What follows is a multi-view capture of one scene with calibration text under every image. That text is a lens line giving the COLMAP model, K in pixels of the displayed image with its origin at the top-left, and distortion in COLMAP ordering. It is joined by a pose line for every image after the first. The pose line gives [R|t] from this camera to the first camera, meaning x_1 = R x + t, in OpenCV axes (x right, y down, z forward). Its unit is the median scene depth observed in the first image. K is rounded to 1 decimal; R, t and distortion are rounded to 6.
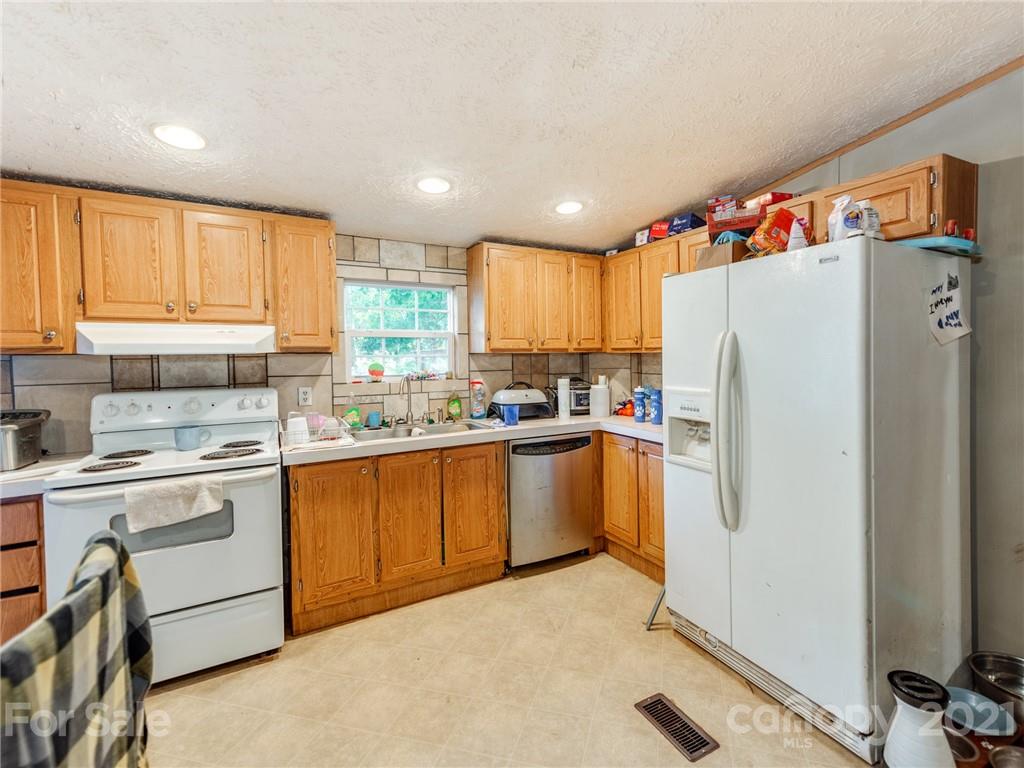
lens RADIAL K [[475.4, 0, 531.5], [0, 475.4, 384.9], [0, 0, 1]] dist [0.012478, 0.000344]
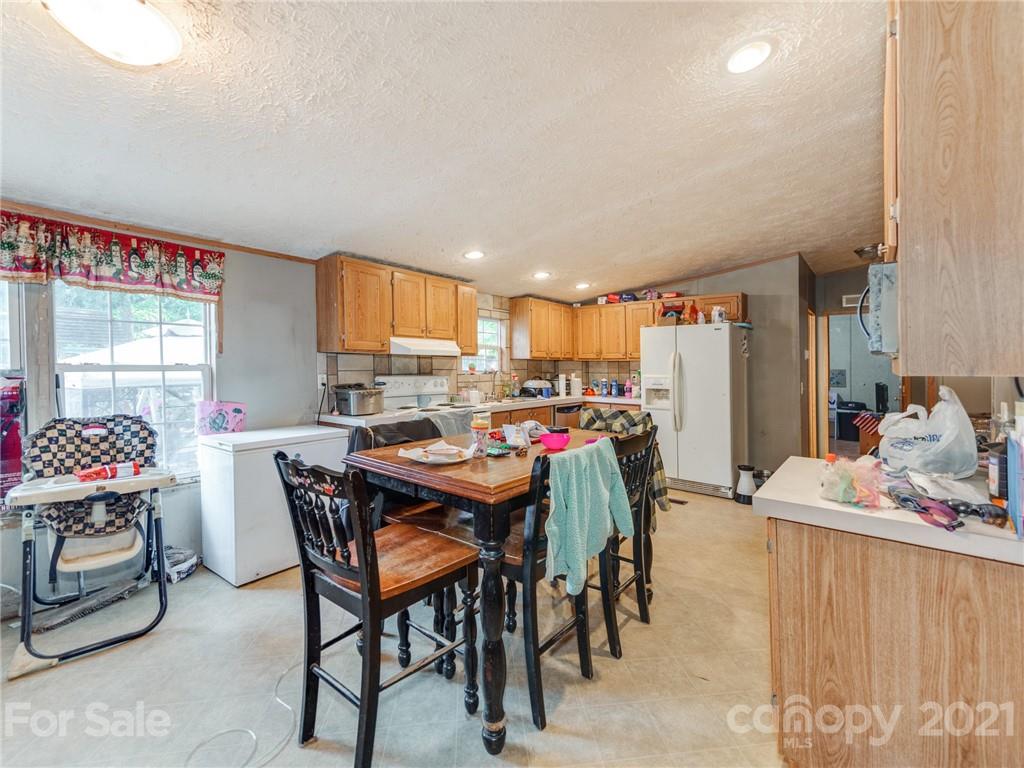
lens RADIAL K [[422.0, 0, 529.1], [0, 422.0, 377.1], [0, 0, 1]] dist [0.009403, -0.001021]
pose [[0.932425, 0.008542, 0.361262, -0.802091], [0.003764, 0.999437, -0.033345, 0.064697], [-0.361343, 0.032452, 0.931868, -0.567030]]
